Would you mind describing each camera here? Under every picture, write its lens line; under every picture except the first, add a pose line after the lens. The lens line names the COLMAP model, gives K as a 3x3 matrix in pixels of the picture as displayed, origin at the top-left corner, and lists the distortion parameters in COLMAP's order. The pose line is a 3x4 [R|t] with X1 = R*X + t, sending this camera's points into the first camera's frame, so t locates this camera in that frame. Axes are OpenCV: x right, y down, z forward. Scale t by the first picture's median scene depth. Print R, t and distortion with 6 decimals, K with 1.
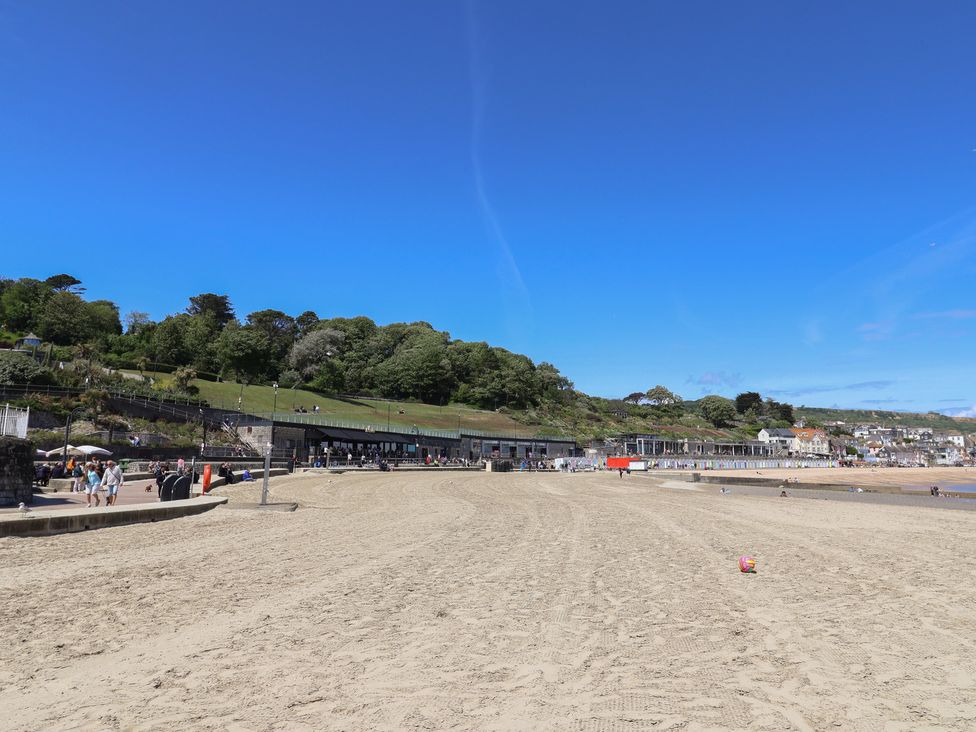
lens RADIAL K [[674.9, 0, 488.0], [0, 674.9, 366.0], [0, 0, 1]] dist [-0.004881, -0.003919]
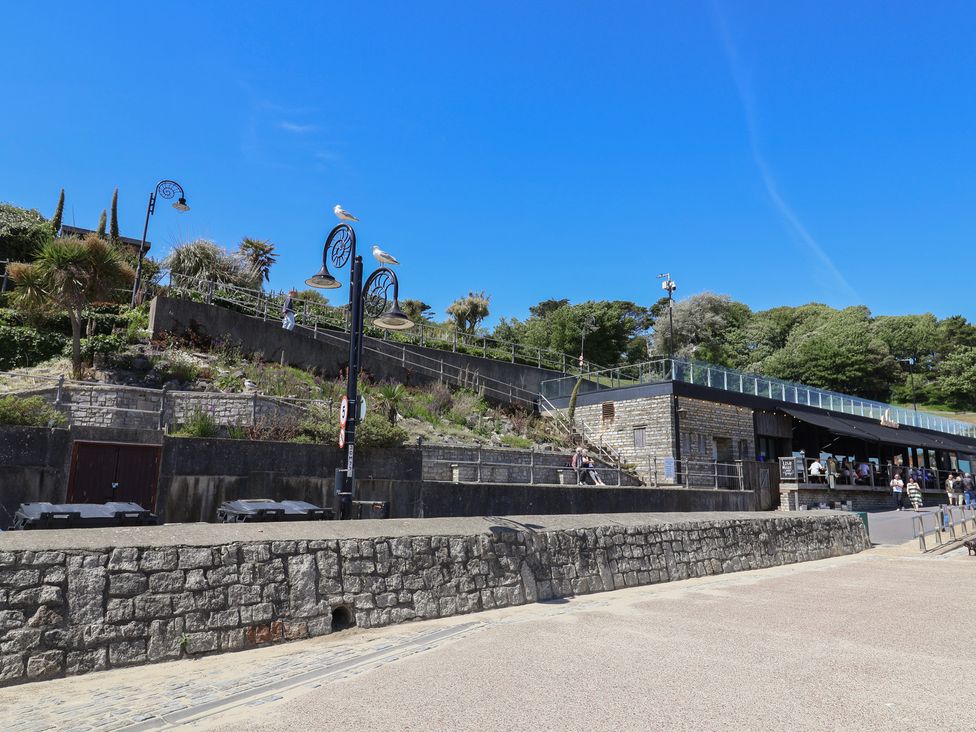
lens RADIAL K [[571.1, 0, 488.0], [0, 571.1, 366.0], [0, 0, 1]] dist [-0.003989, -0.003816]
pose [[0.861228, -0.094834, -0.499293, -0.151758], [0.059170, 0.994465, -0.086823, 0.056311], [0.504763, 0.045231, 0.862072, 0.420029]]
